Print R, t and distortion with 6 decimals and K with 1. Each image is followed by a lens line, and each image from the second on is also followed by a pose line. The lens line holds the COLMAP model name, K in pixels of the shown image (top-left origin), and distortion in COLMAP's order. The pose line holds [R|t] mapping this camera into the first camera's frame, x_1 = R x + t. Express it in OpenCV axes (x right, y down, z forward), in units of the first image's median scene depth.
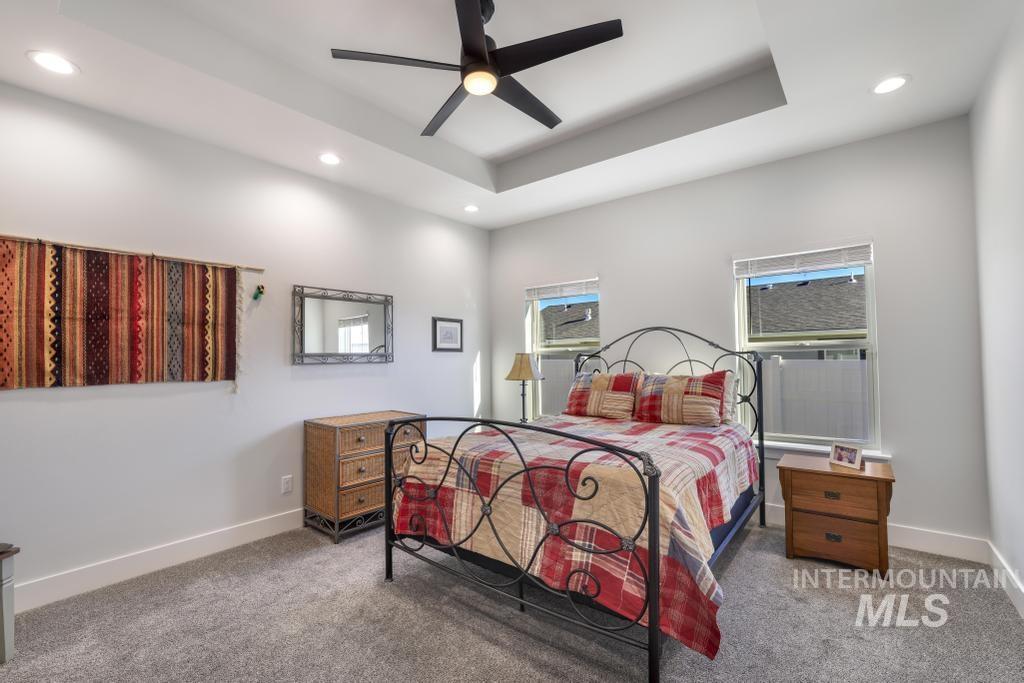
lens RADIAL K [[464.1, 0, 515.1], [0, 464.1, 346.8], [0, 0, 1]] dist [-0.000287, 0.000251]
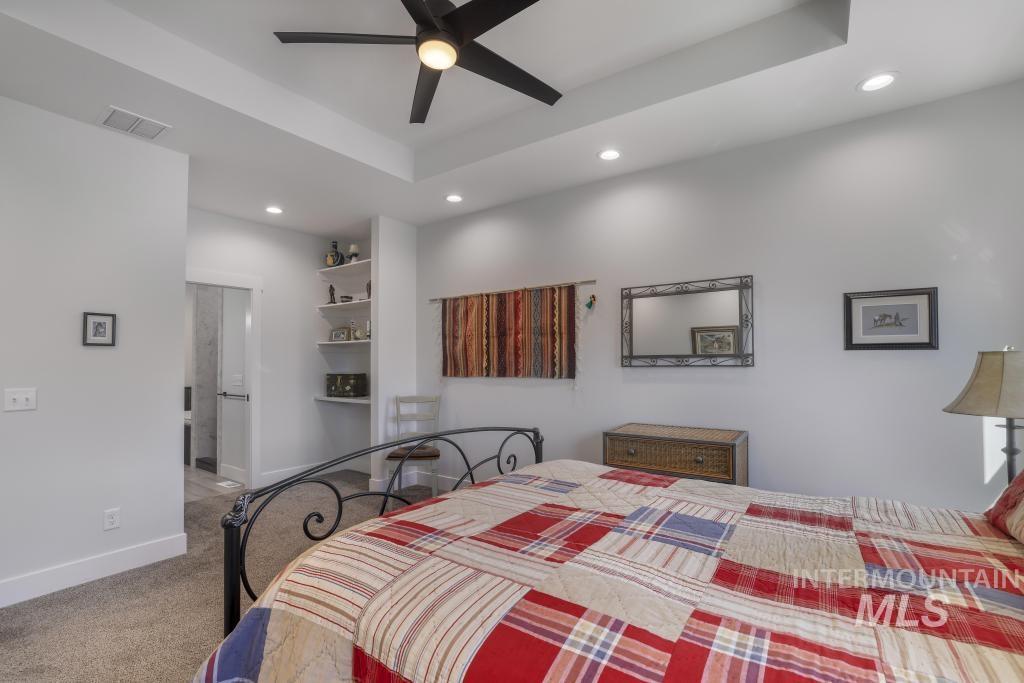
lens RADIAL K [[464.1, 0, 514.7], [0, 464.1, 349.5], [0, 0, 1]] dist [-0.000287, 0.000251]
pose [[0.089265, -0.010566, -0.995952, 0.596260], [0.031382, 0.999477, -0.007791, 0.001082], [0.995513, -0.030559, 0.089549, 0.777822]]
